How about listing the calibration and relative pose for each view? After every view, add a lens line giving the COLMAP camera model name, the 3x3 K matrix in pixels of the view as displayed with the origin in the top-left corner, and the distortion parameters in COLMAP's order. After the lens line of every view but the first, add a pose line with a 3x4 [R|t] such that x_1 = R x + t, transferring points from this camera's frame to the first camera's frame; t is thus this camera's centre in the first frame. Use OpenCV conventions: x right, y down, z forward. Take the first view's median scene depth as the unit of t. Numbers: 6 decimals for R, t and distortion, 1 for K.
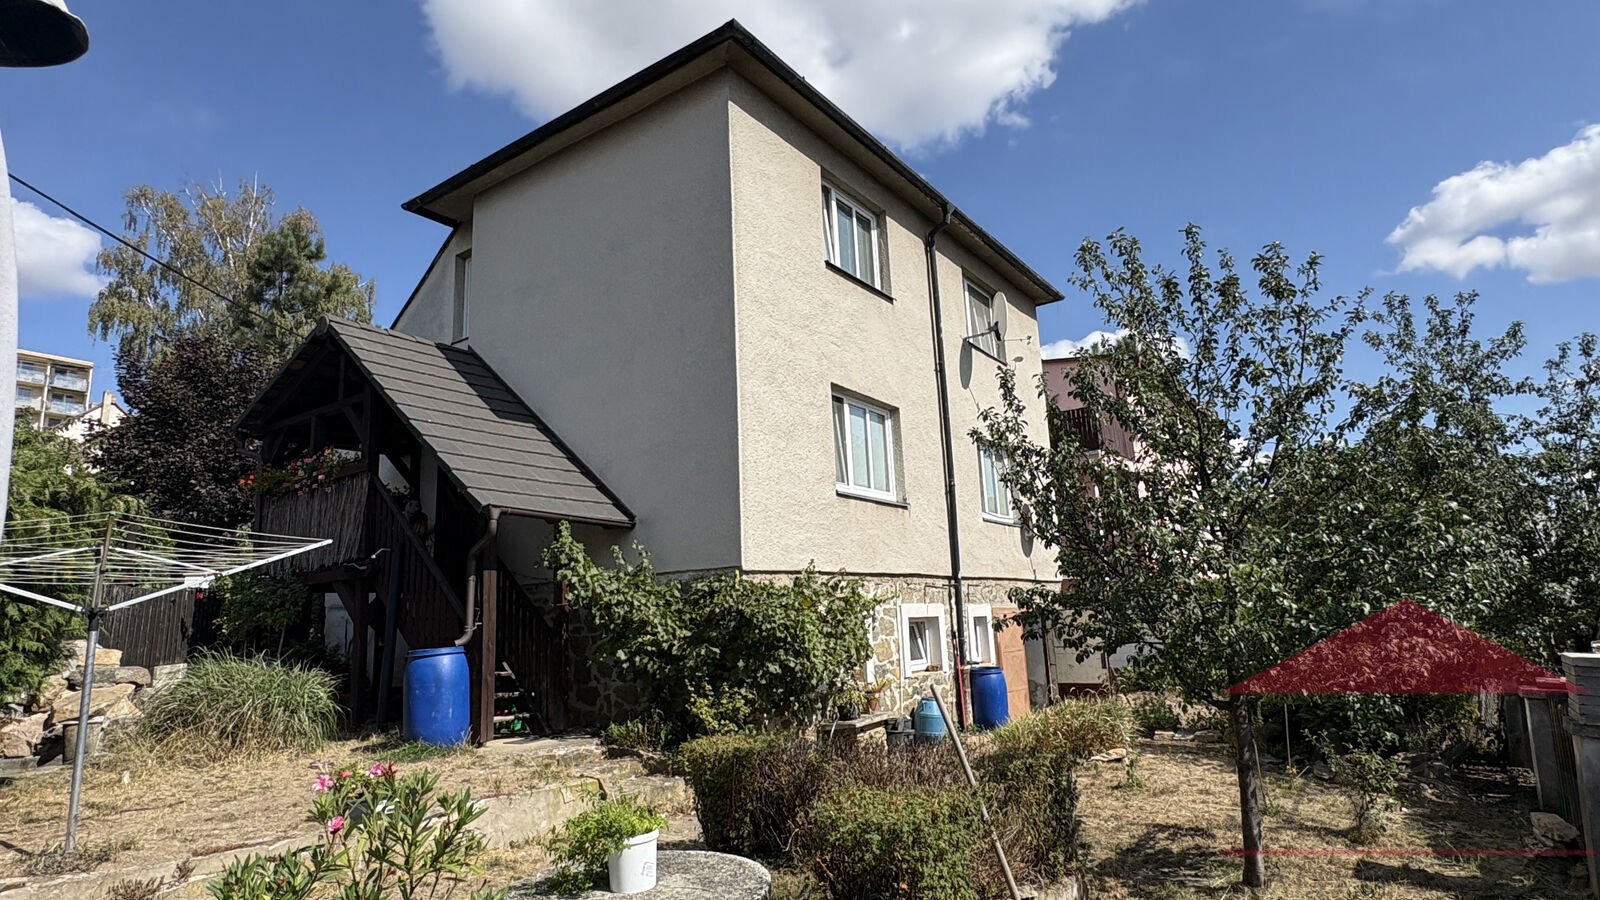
lens RADIAL K [[865.6, 0, 800.8], [0, 865.6, 457.0], [0, 0, 1]] dist [0.004343, -0.000214]
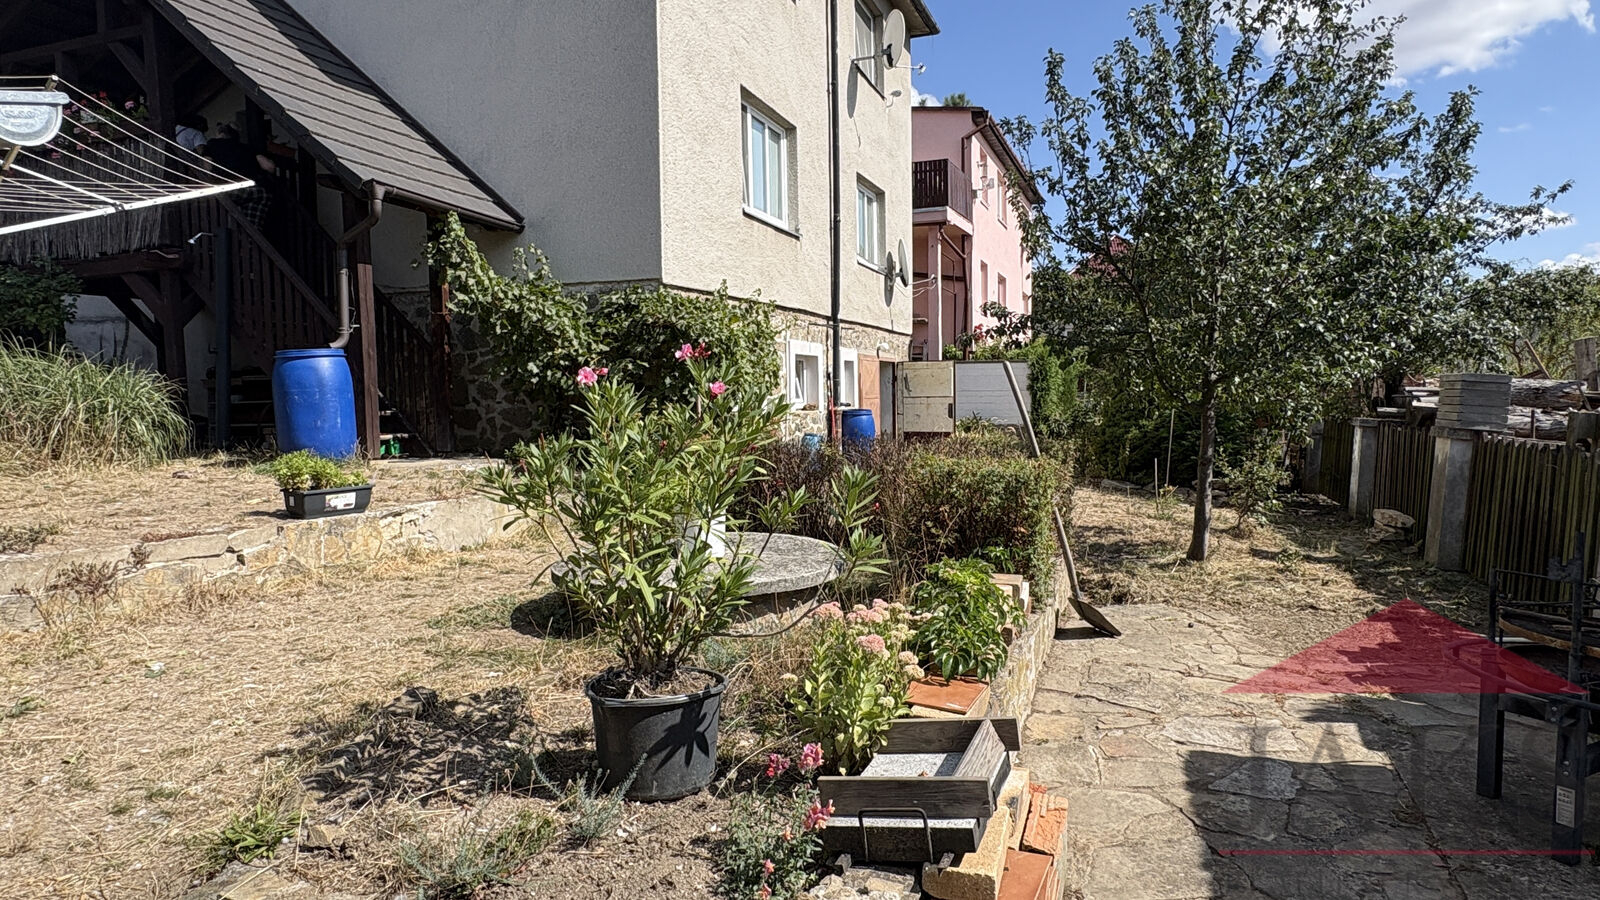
lens RADIAL K [[913.1, 0, 796.0], [0, 913.1, 454.2], [0, 0, 1]] dist [-0.005589, 0.001471]
pose [[0.966907, 0.015326, 0.254669, -0.170342], [-0.078602, 0.967535, 0.240204, 0.061626], [-0.242720, -0.252272, 0.936721, 0.018316]]
